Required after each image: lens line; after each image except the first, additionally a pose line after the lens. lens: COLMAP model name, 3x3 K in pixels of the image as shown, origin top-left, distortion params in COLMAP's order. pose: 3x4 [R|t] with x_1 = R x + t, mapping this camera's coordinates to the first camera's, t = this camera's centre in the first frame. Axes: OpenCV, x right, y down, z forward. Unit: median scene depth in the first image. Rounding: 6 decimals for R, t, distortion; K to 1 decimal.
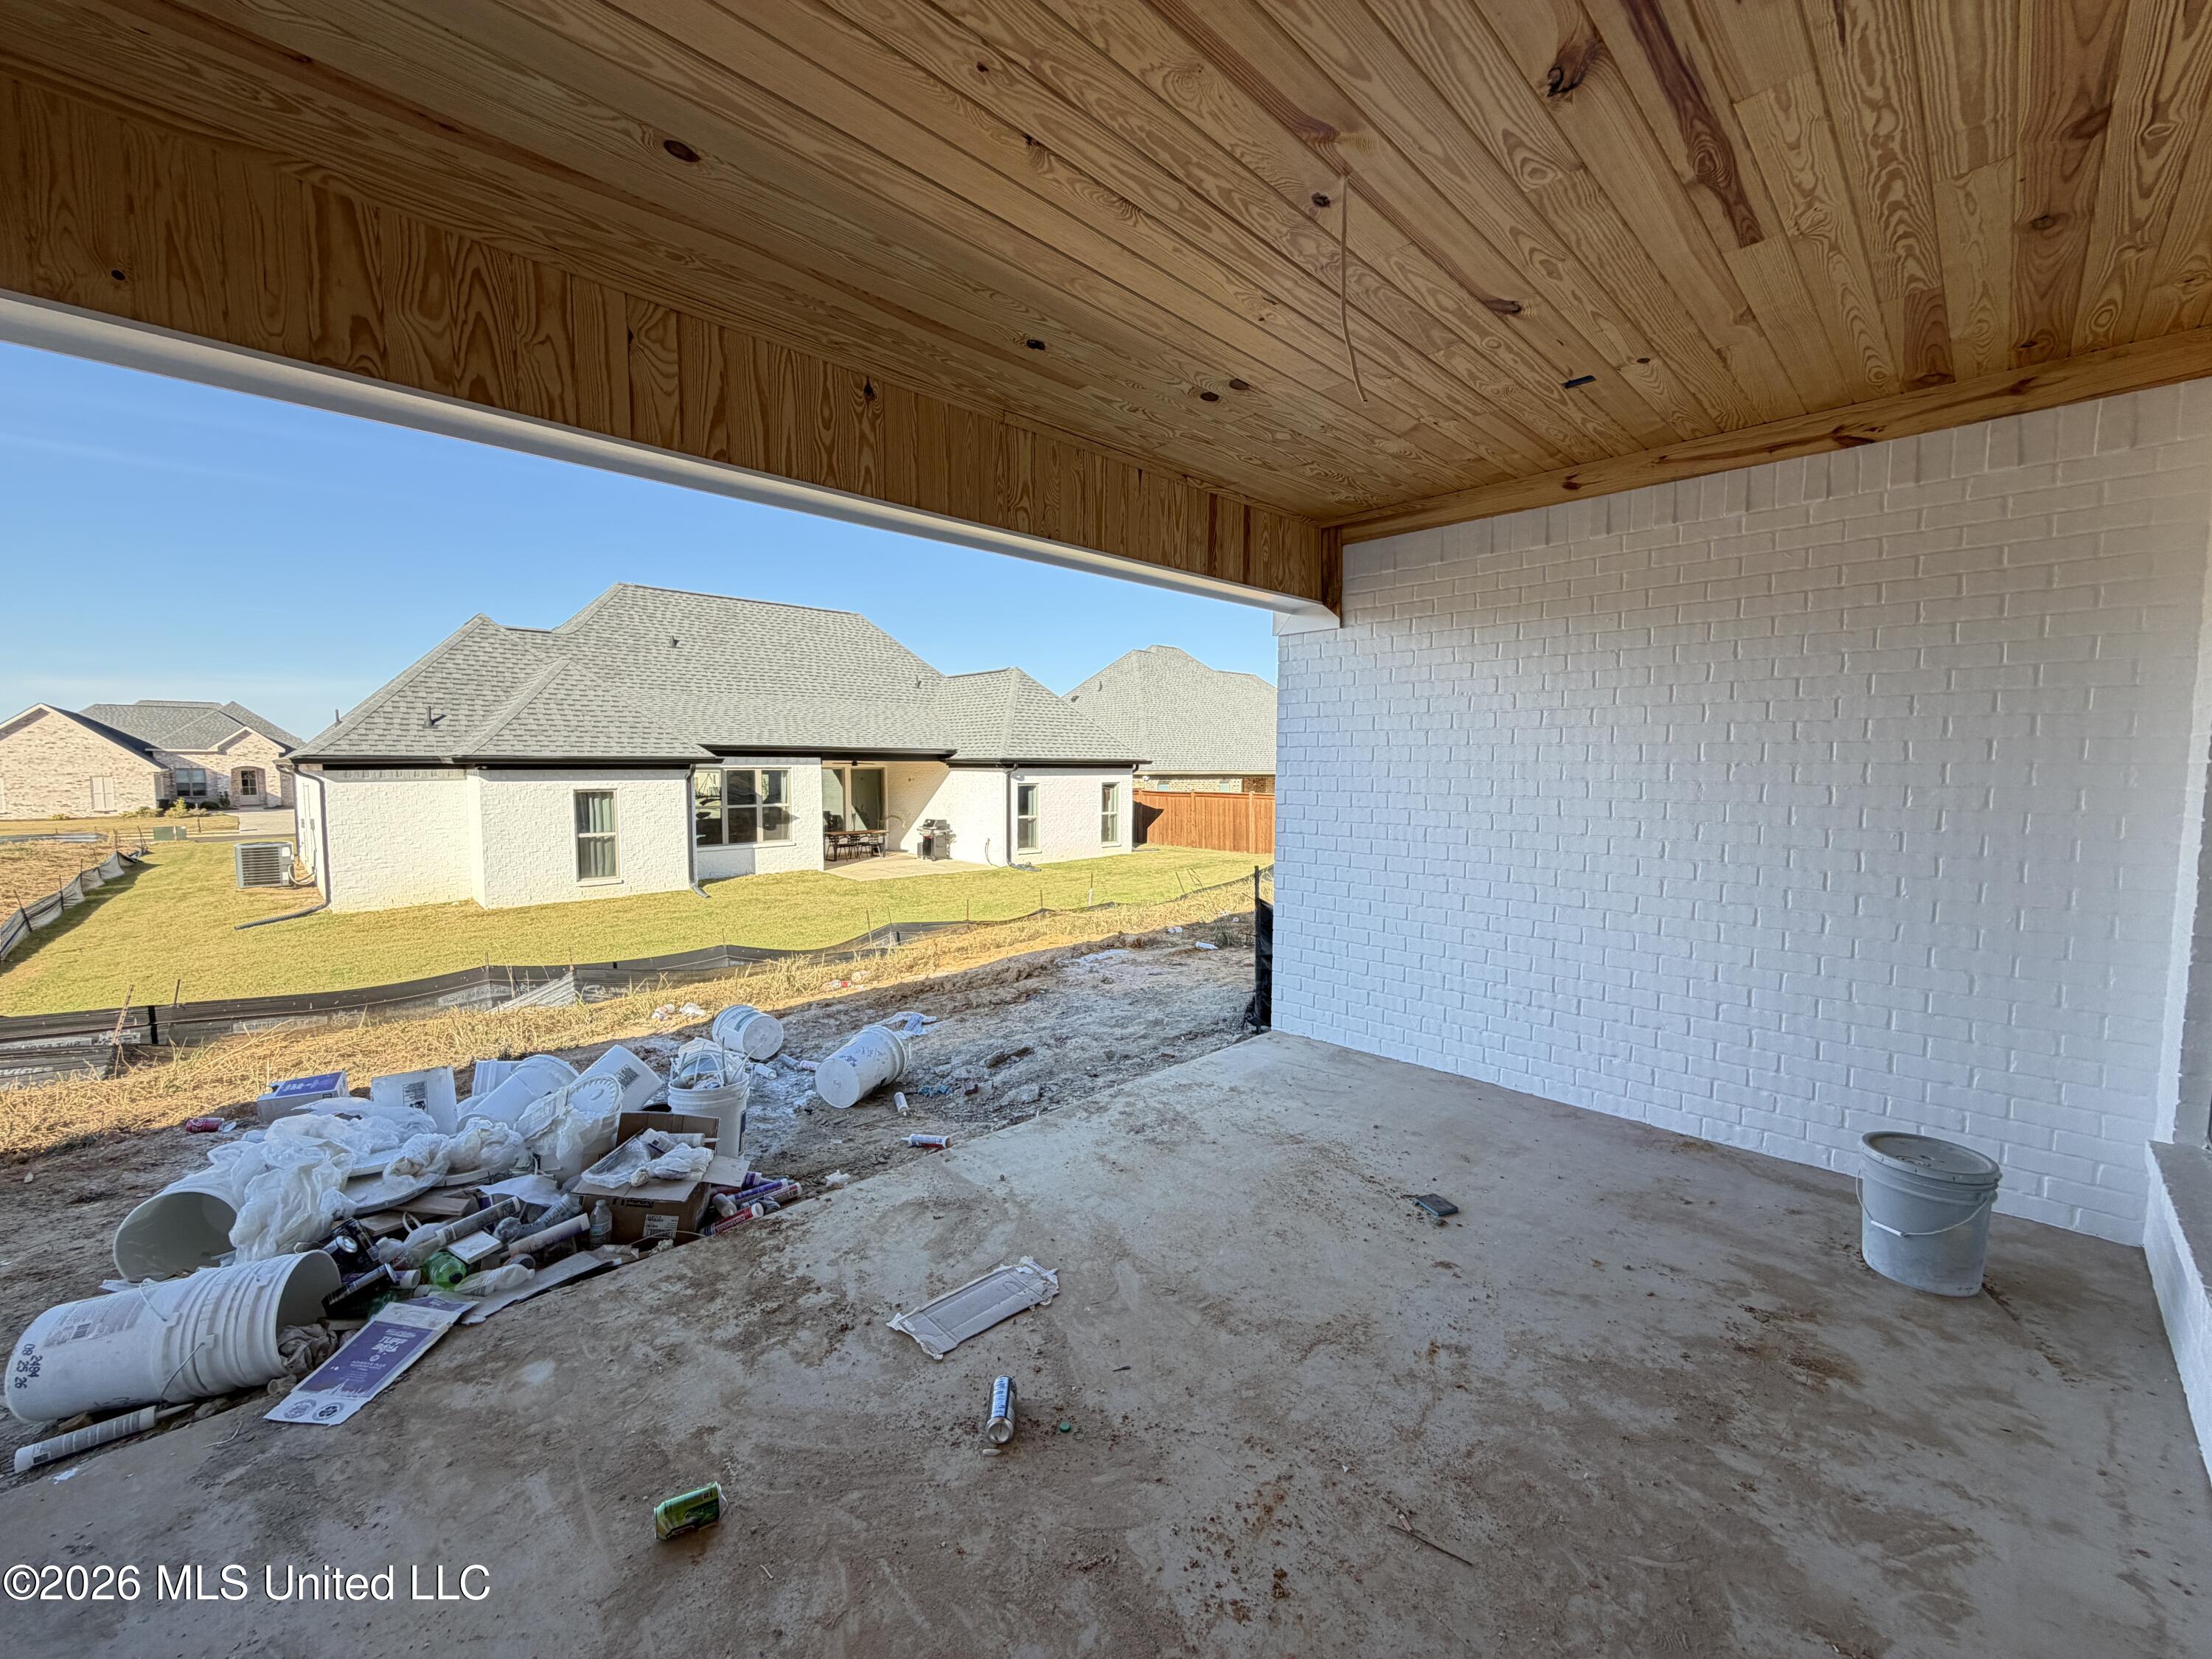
lens RADIAL K [[880.8, 0, 1097.7], [0, 880.8, 828.7], [0, 0, 1]] dist [-0.000474, -0.000312]
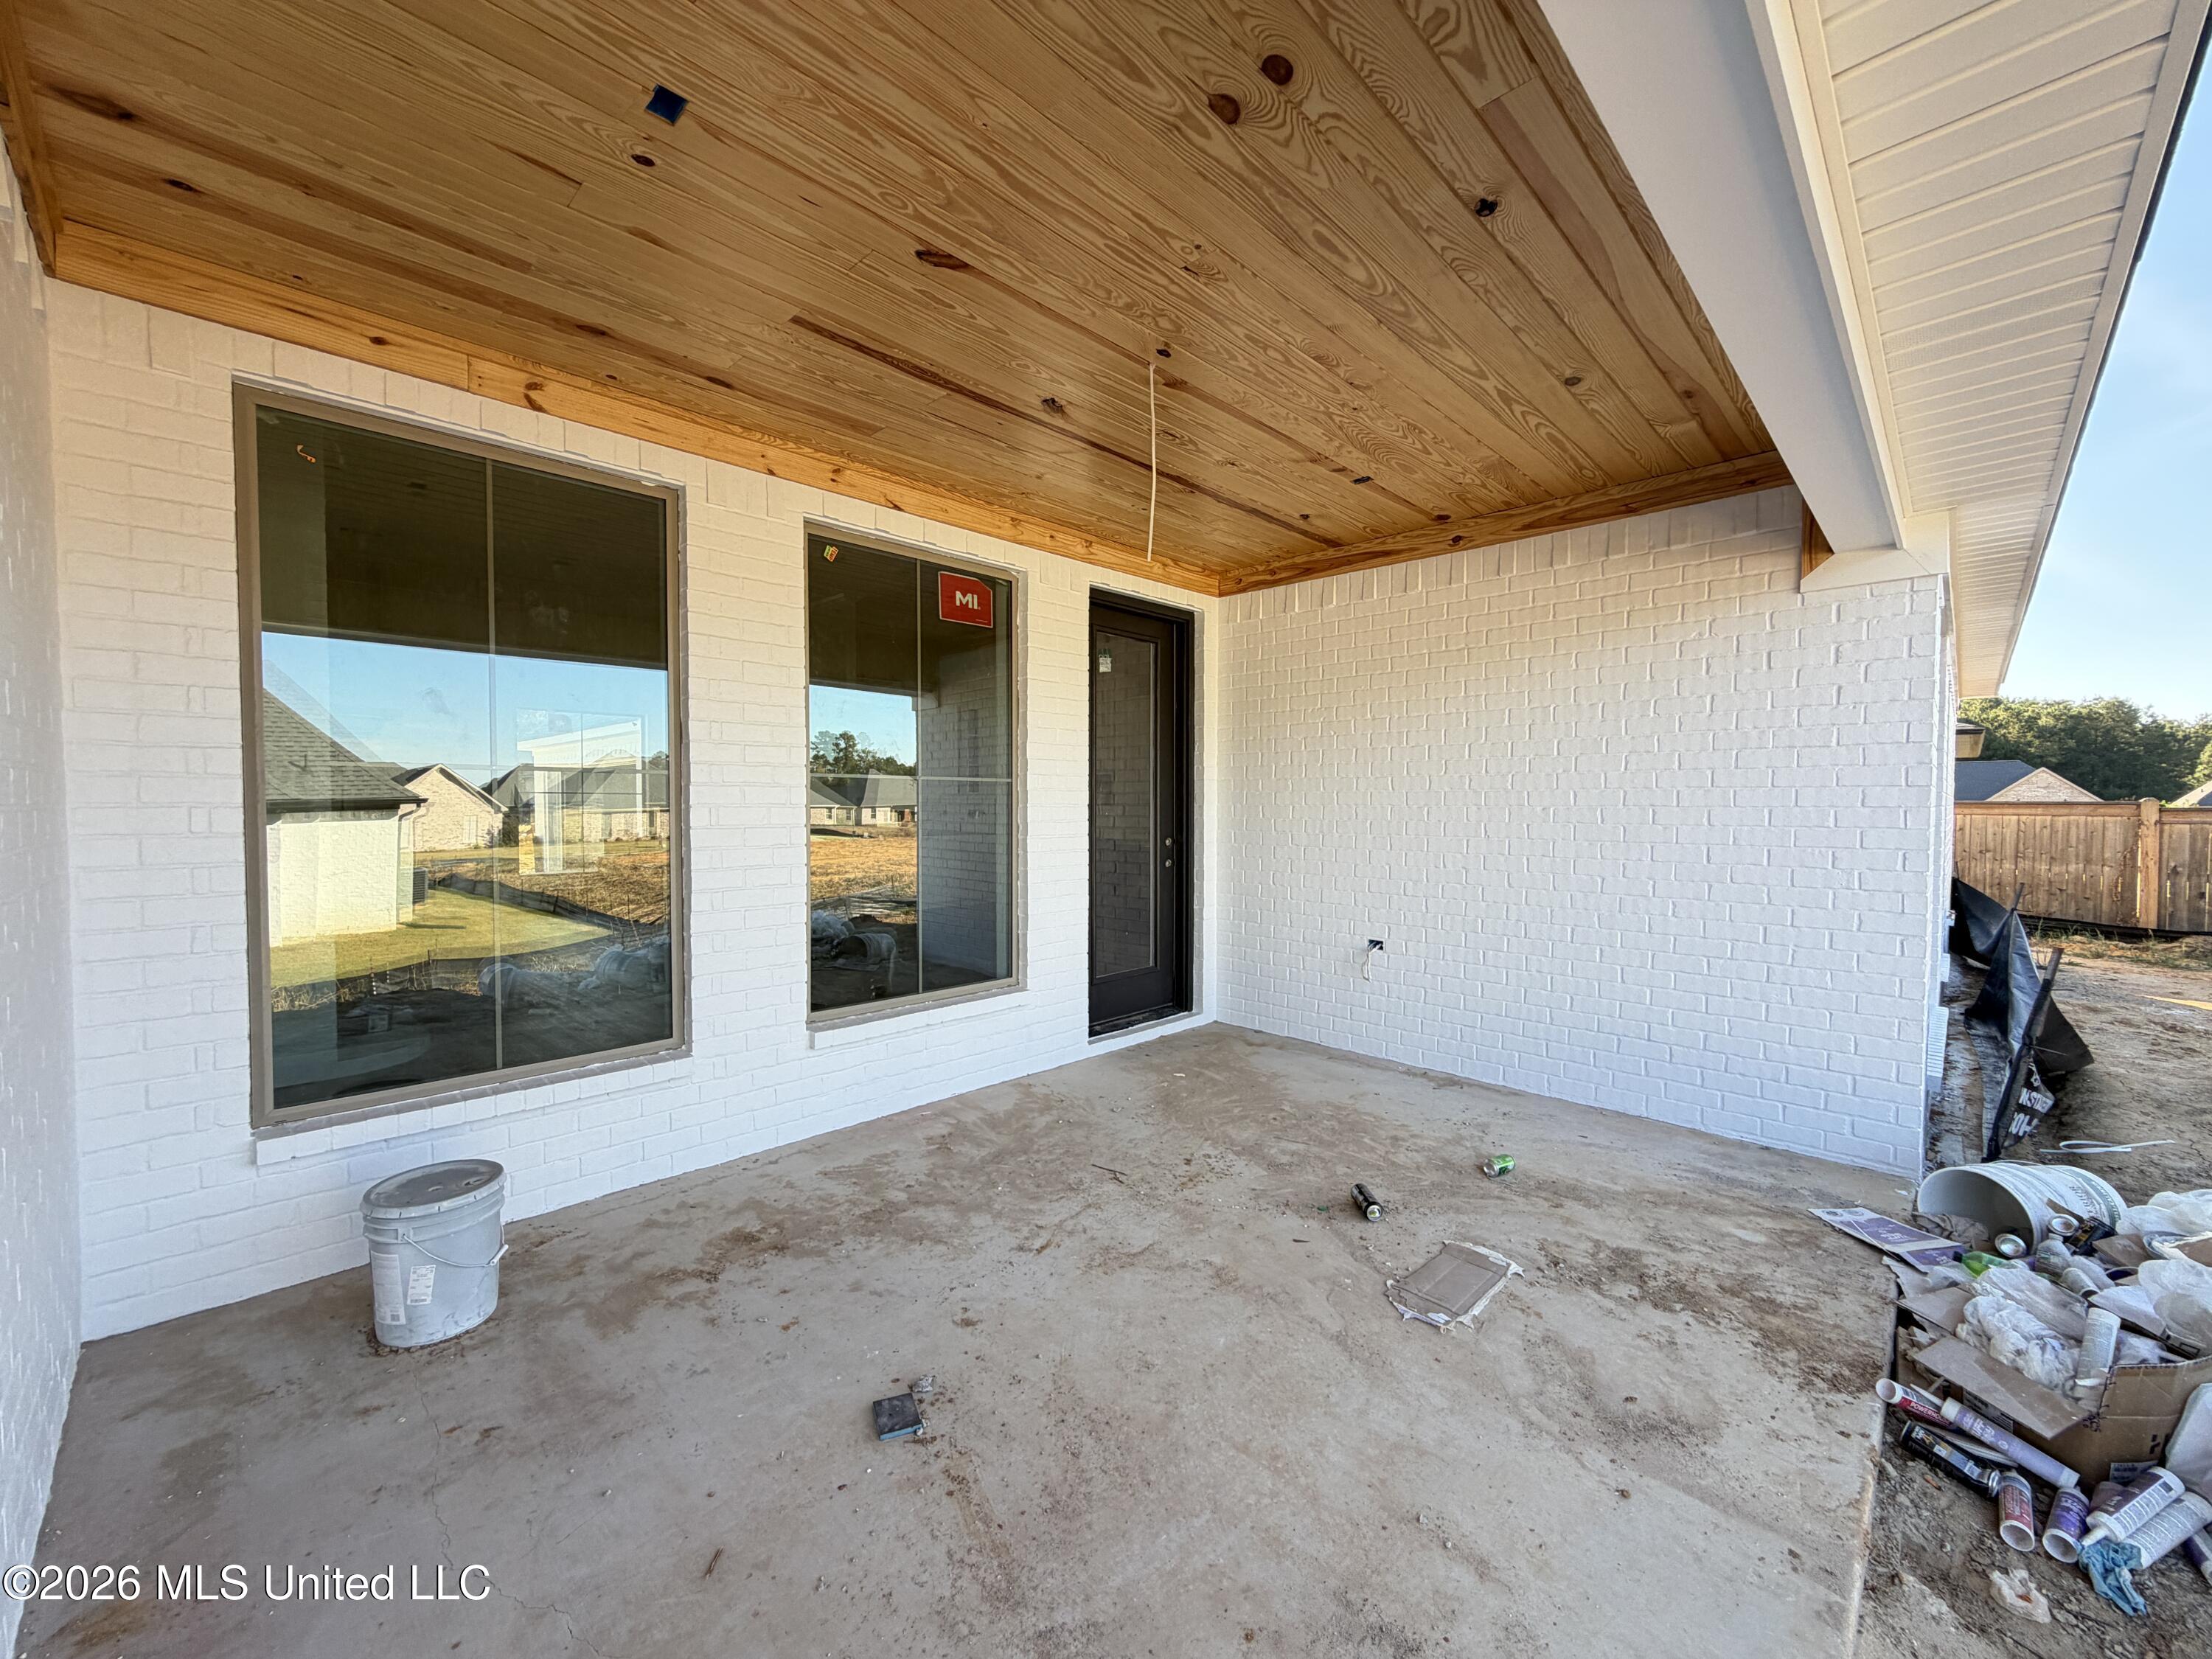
lens RADIAL K [[880.8, 0, 1097.7], [0, 880.8, 828.7], [0, 0, 1]] dist [-0.000474, -0.000312]
pose [[-0.999803, -0.004597, -0.019291, 0.341824], [-0.006619, 0.994332, 0.106115, -0.104933], [0.018693, 0.106222, -0.994167, 2.193168]]
